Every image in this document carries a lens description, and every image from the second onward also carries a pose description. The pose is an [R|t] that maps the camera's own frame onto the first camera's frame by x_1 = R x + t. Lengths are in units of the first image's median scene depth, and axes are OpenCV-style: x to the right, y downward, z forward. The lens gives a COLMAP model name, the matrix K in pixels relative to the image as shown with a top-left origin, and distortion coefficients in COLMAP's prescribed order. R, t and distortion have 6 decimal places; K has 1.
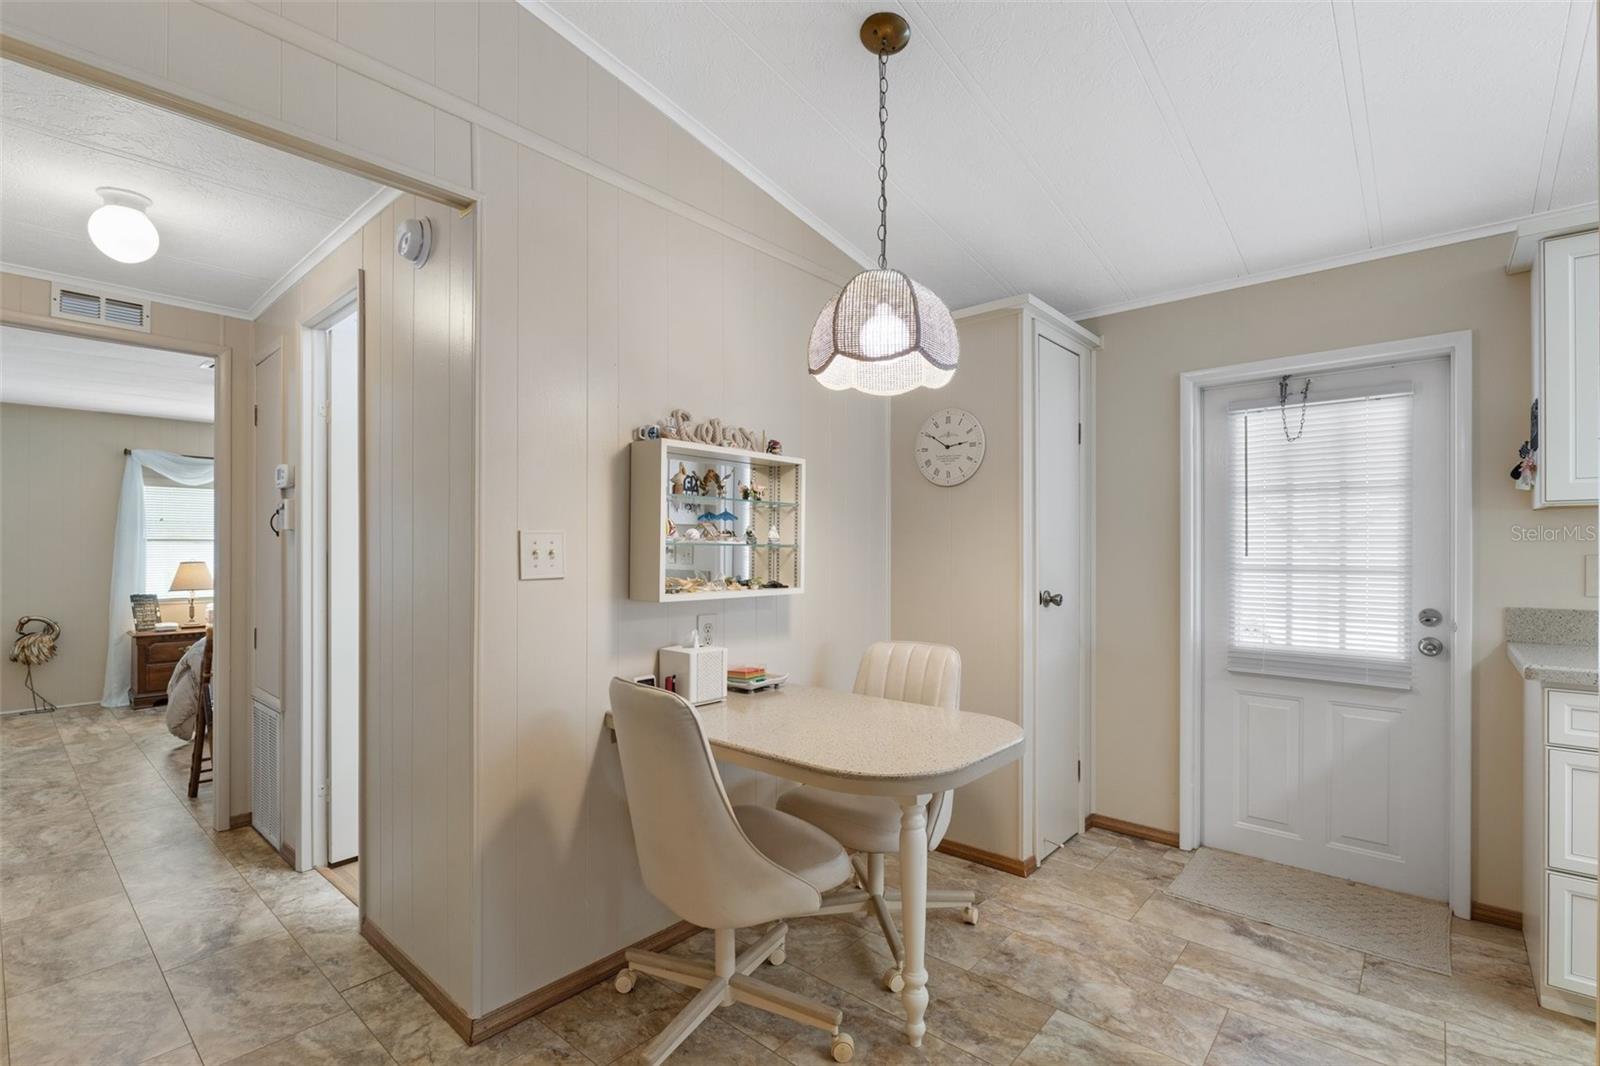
lens RADIAL K [[719.7, 0, 803.0], [0, 719.7, 544.4], [0, 0, 1]] dist [-0.012522, 0.000343]
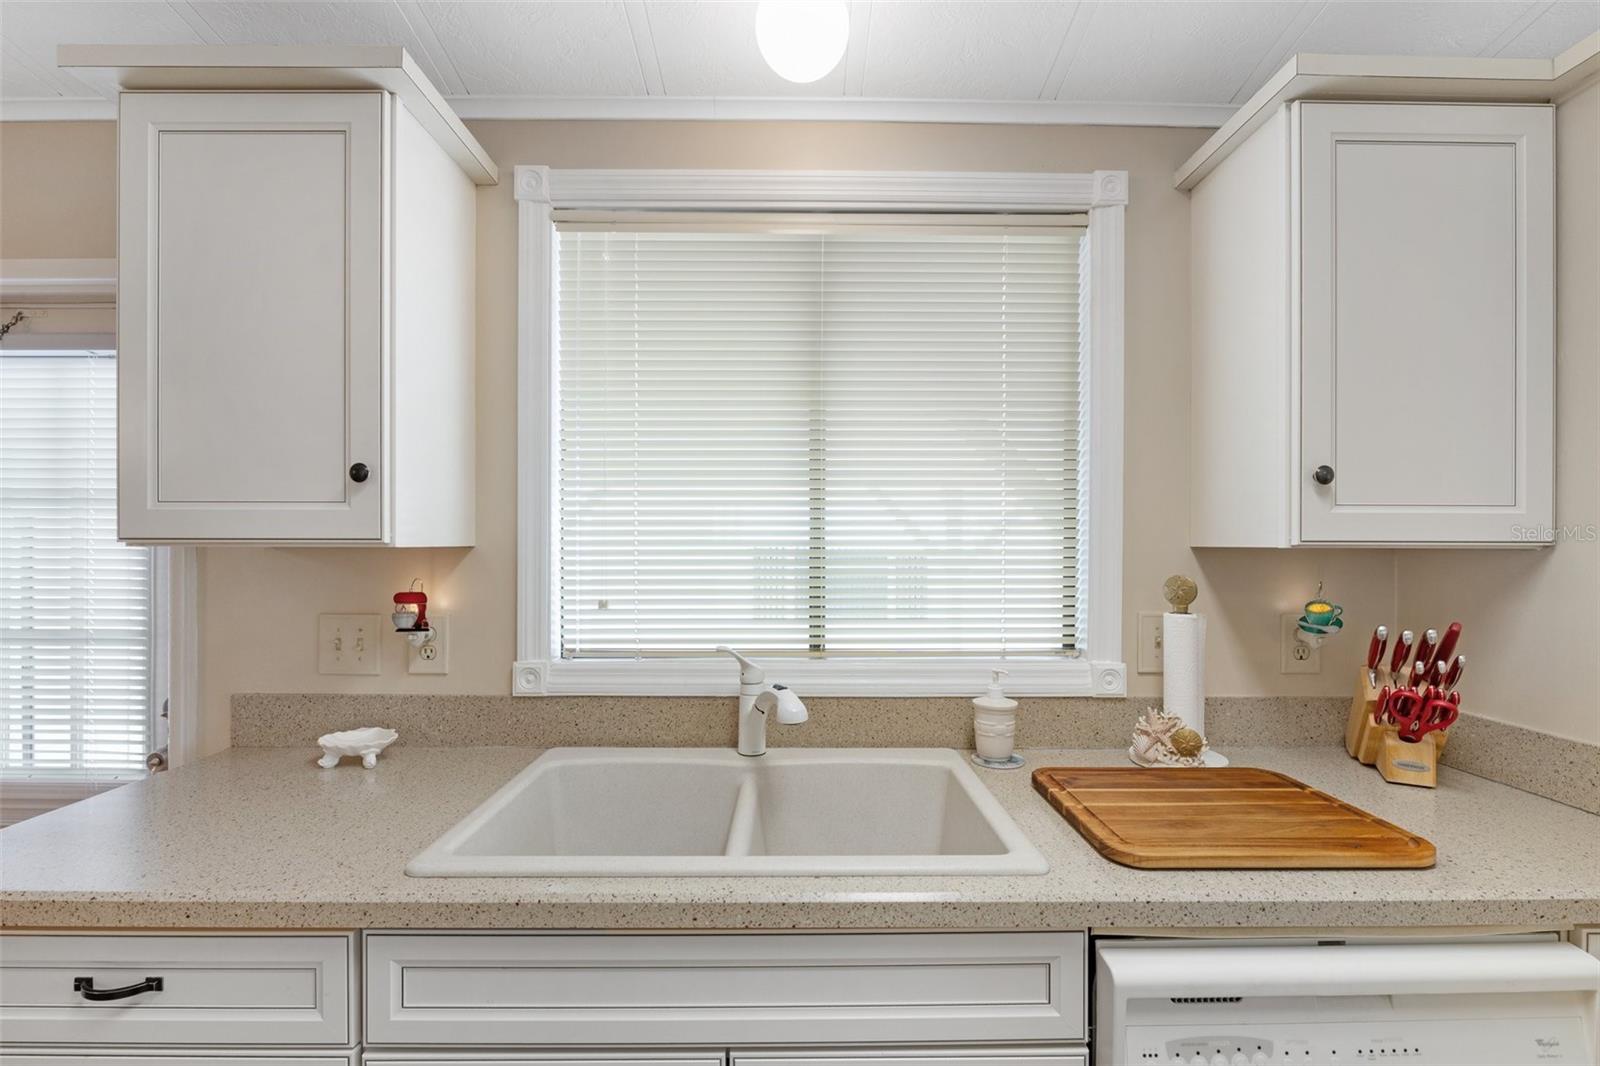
lens RADIAL K [[707.4, 0, 804.6], [0, 707.4, 548.6], [0, 0, 1]] dist [-0.004623, -0.001149]
pose [[0.748101, -0.002274, 0.663581, 0.880860], [-0.000810, 0.999990, 0.004341, -0.045609], [-0.663584, -0.003785, 0.748092, 0.158186]]
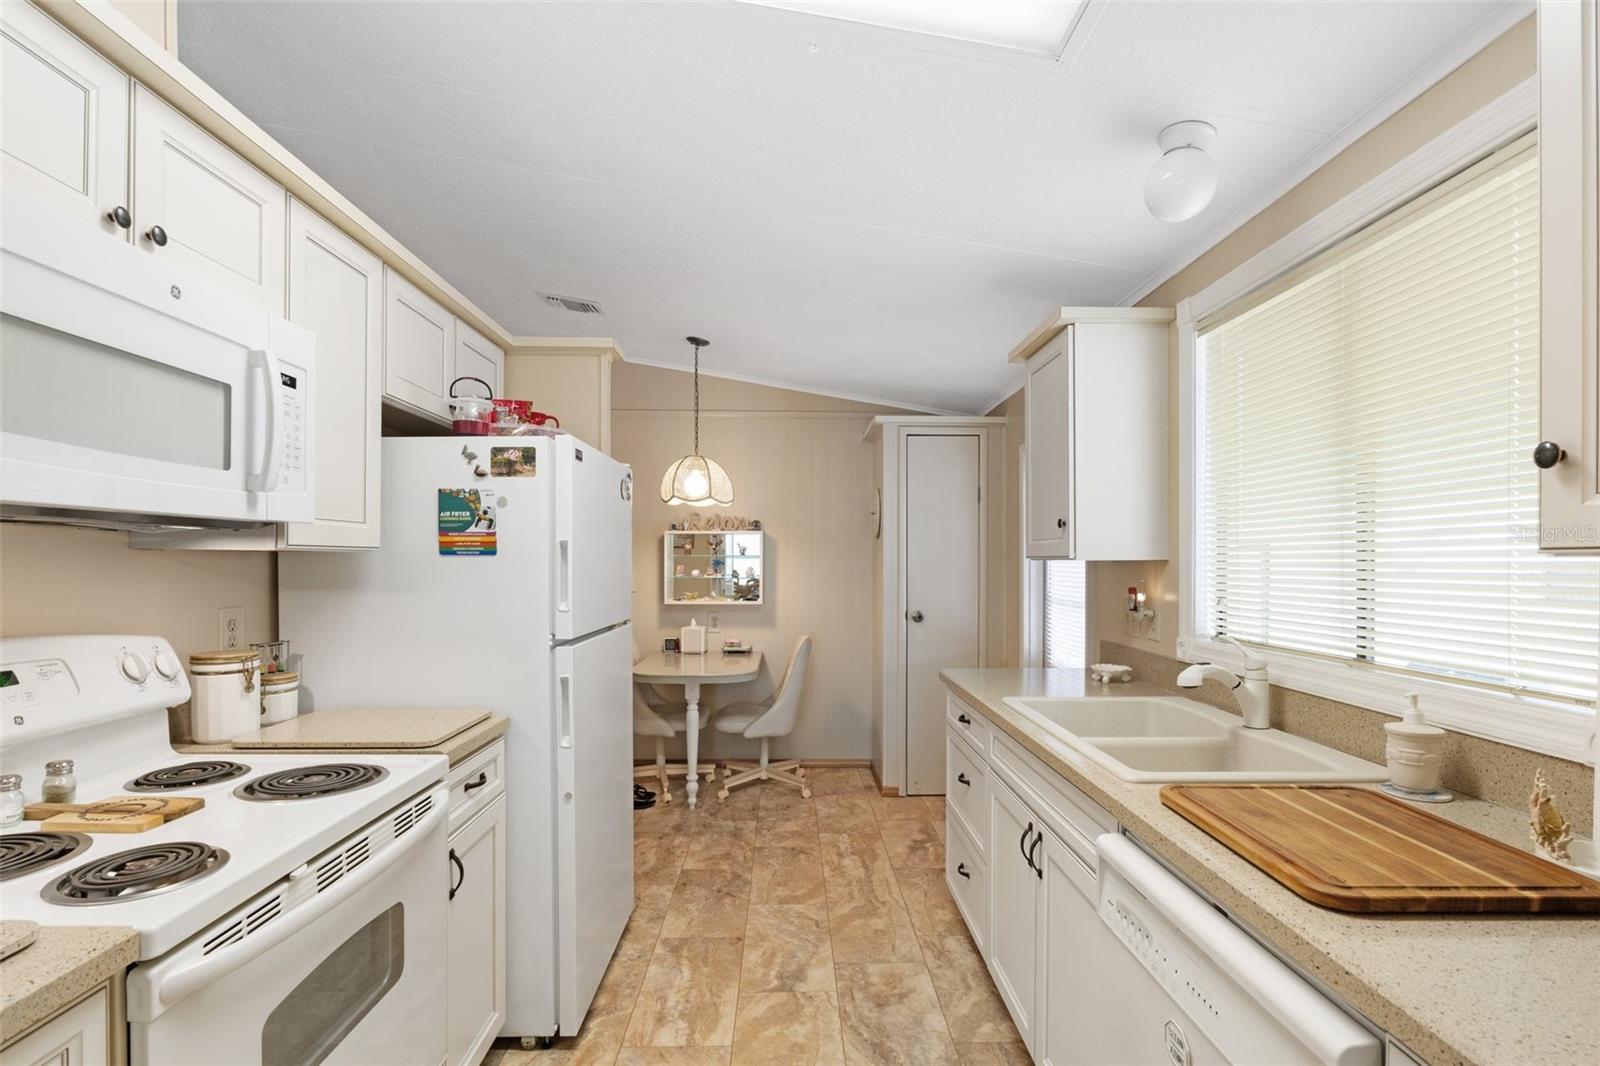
lens RADIAL K [[763.6, 0, 801.4], [0, 763.6, 563.7], [0, 0, 1]] dist [-0.001016, -0.000163]
pose [[0.669576, -0.000376, -0.742744, 1.489668], [0.003065, 0.999993, 0.002257, -0.043606], [0.742738, -0.003787, 0.669572, -0.227406]]
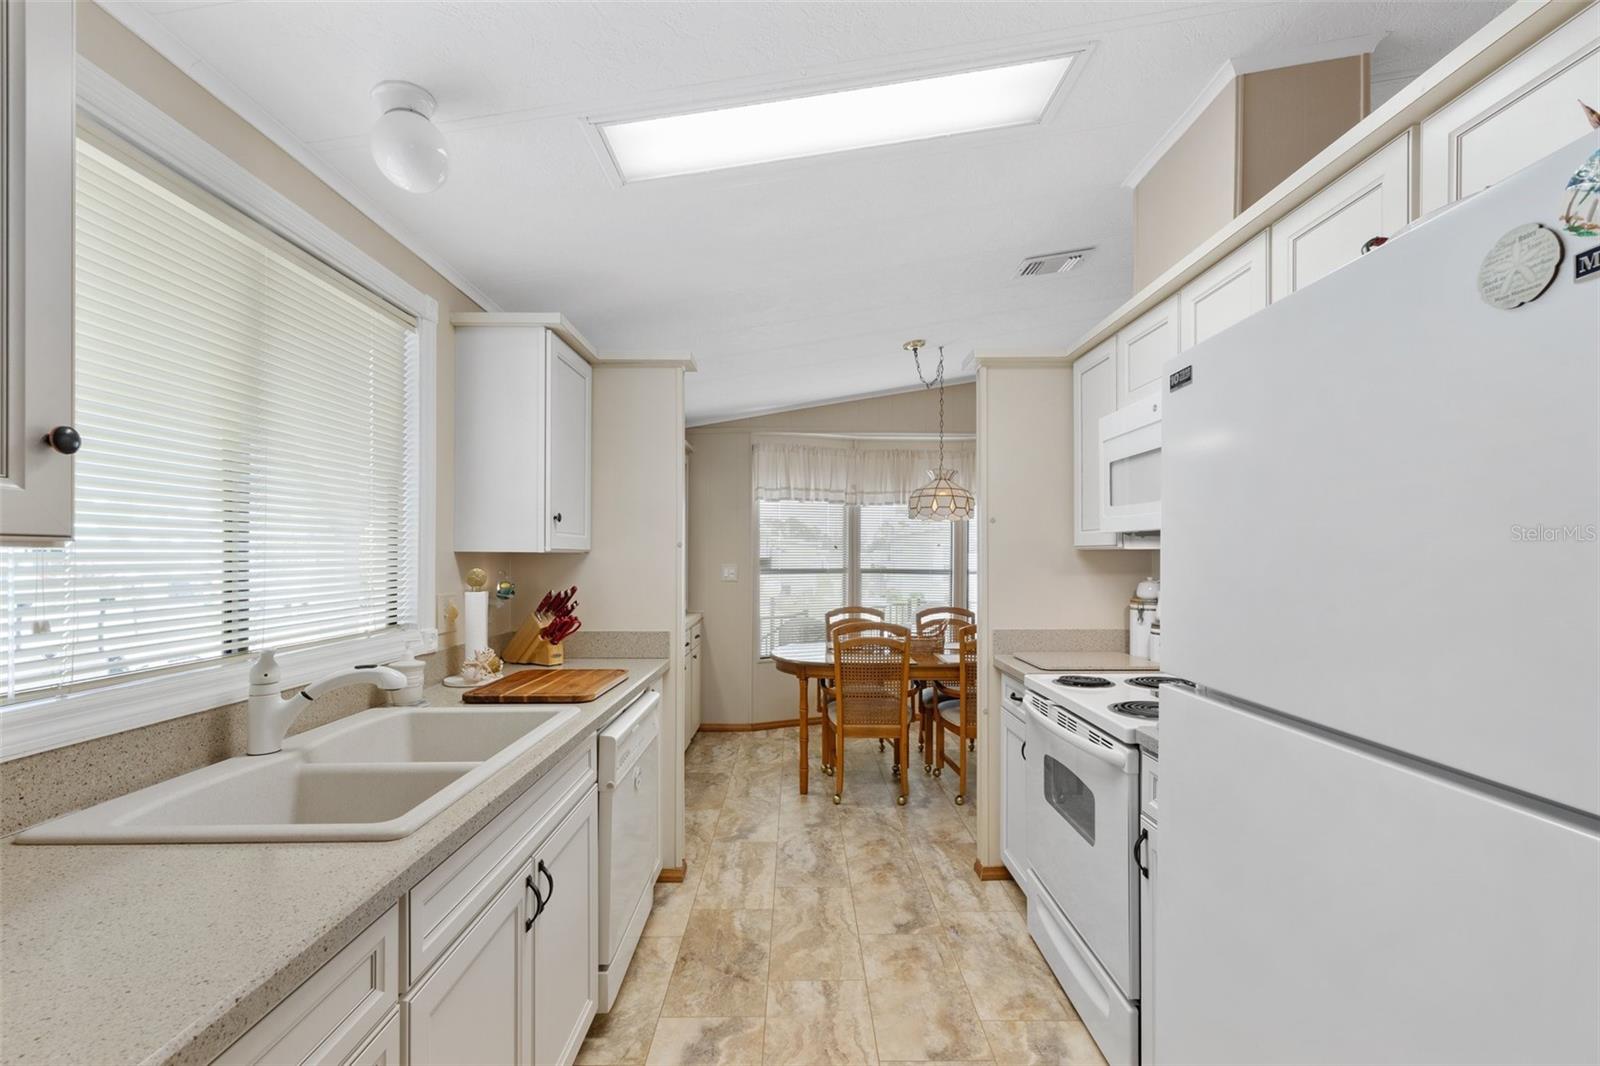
lens RADIAL K [[683.5, 0, 807.2], [0, 683.5, 557.1], [0, 0, 1]] dist [0.001665, 0.000218]
pose [[-0.663630, -0.006902, 0.748029, 0.513488], [-0.006126, 0.999974, 0.003793, -0.043402], [-0.748036, -0.002065, -0.663655, 0.652387]]
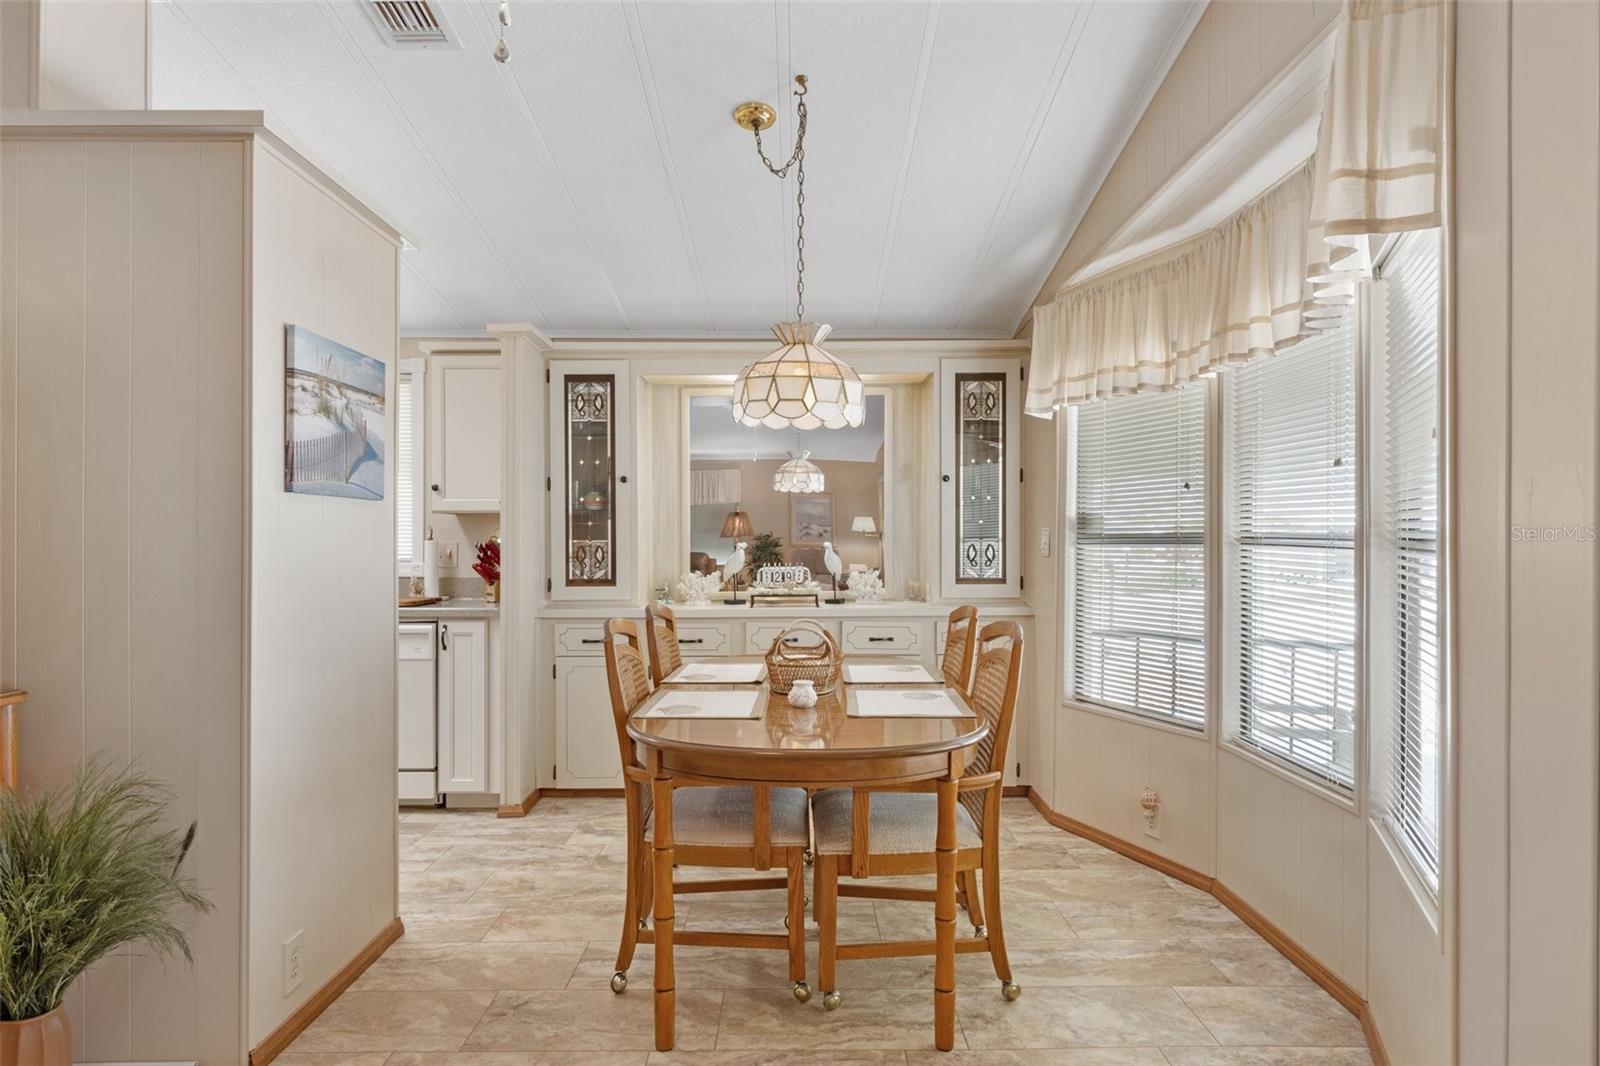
lens RADIAL K [[951.5, 0, 799.0], [0, 951.5, 538.5], [0, 0, 1]] dist [-0.000875, -0.000435]
pose [[0.750159, -0.003301, 0.661249, 0.778930], [0.001402, 0.999993, 0.003402, 0.000757], [-0.661256, -0.001625, 0.750159, -1.532393]]
